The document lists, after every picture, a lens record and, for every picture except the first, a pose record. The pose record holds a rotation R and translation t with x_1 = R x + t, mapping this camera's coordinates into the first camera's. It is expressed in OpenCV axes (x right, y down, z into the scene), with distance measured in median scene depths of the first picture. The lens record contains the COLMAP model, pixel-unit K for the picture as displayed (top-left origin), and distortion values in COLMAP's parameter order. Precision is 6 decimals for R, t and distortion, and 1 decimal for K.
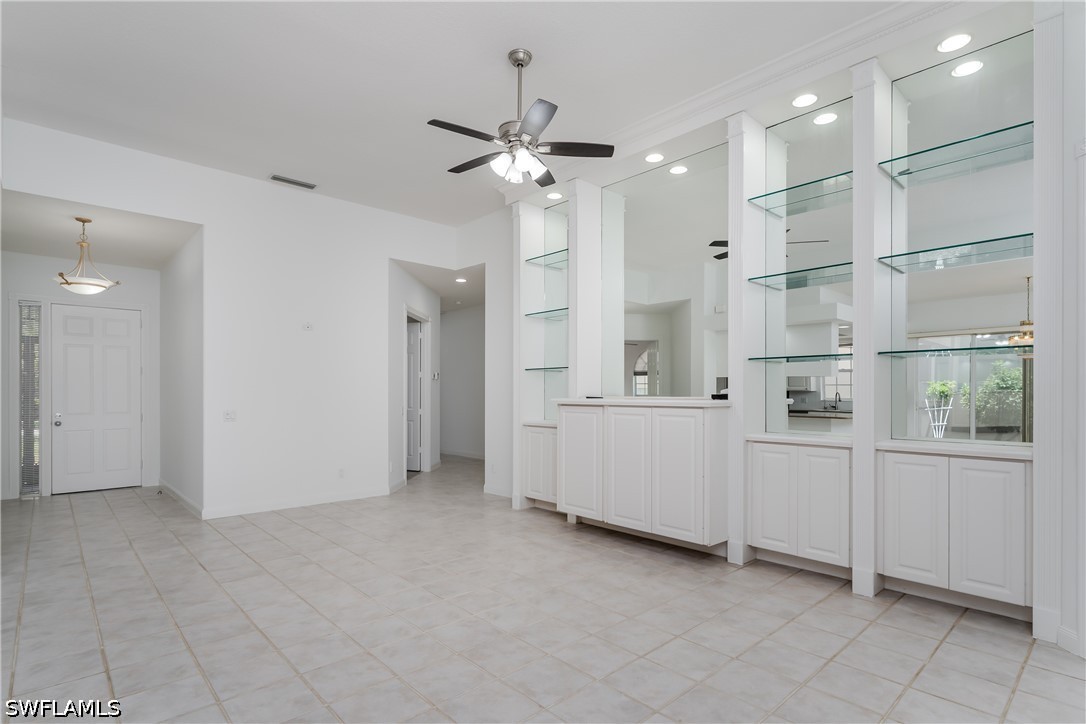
lens RADIAL K [[539.5, 0, 544.8], [0, 539.5, 391.8], [0, 0, 1]] dist [-0.001846, 0.000431]
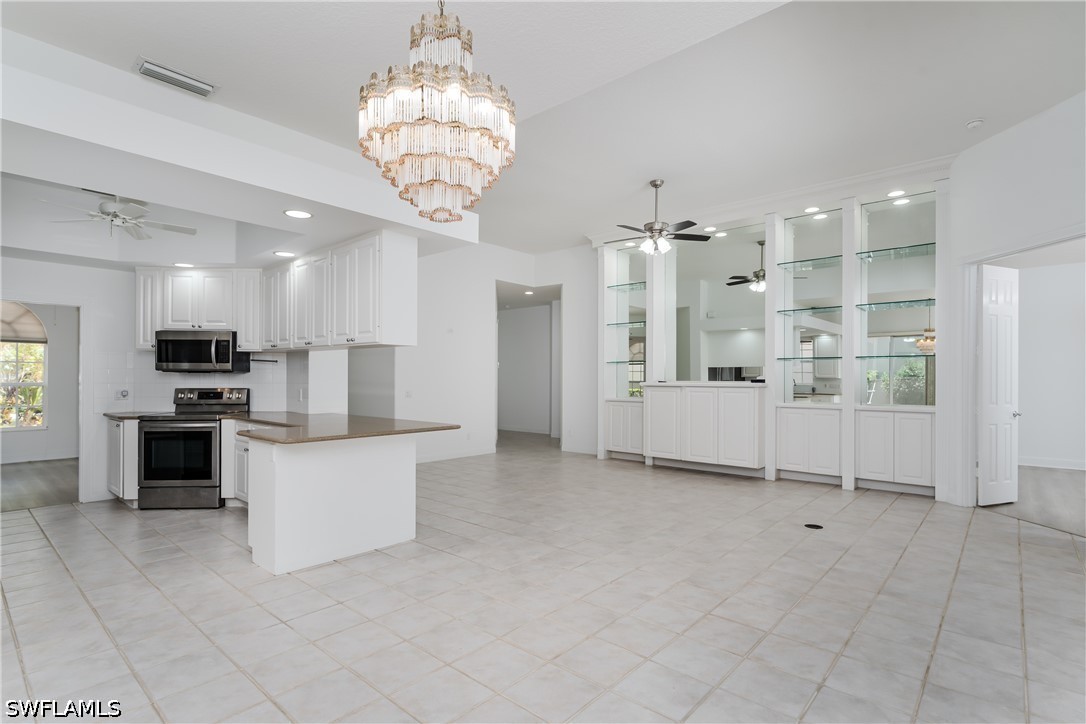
lens RADIAL K [[529.1, 0, 531.1], [0, 529.1, 378.8], [0, 0, 1]] dist [0.004919, -0.000099]
pose [[0.995827, 0.003191, 0.091209, -0.524717], [-0.003475, 0.999990, 0.002951, -0.000996], [-0.091199, -0.003256, 0.995827, -0.565677]]
